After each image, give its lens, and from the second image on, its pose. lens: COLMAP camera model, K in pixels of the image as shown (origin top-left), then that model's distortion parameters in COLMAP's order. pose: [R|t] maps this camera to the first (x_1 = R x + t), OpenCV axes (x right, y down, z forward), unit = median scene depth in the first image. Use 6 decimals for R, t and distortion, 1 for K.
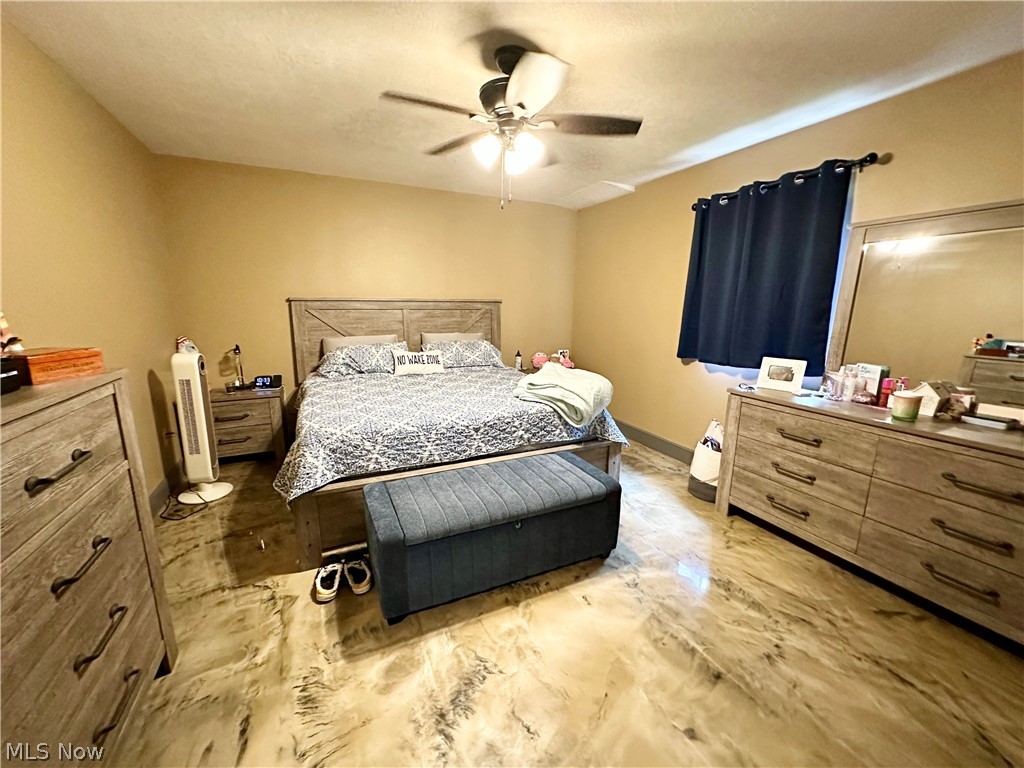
lens RADIAL K [[405.6, 0, 510.7], [0, 405.6, 384.2], [0, 0, 1]] dist [-0.001893, 0.000366]
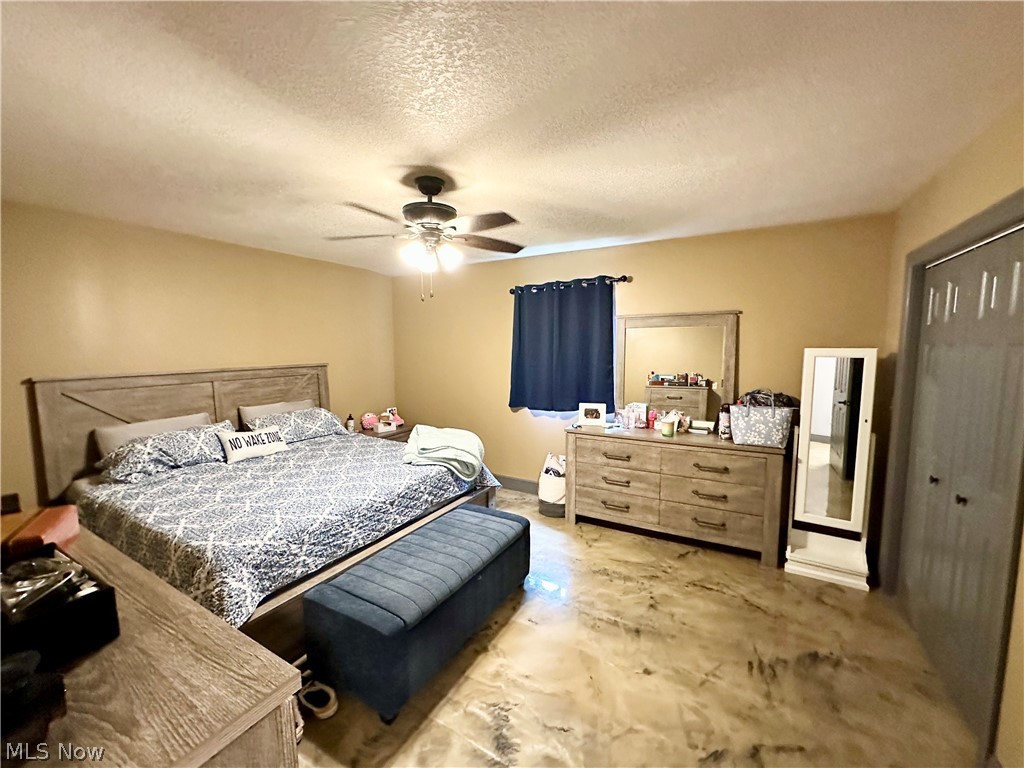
lens RADIAL K [[405.6, 0, 513.3], [0, 405.6, 385.7], [0, 0, 1]] dist [-0.001893, 0.000366]
pose [[0.820999, -0.072700, 0.566282, -0.409759], [0.128837, 0.989867, -0.059709, -0.083306], [-0.556203, 0.121979, 0.822046, -0.041176]]
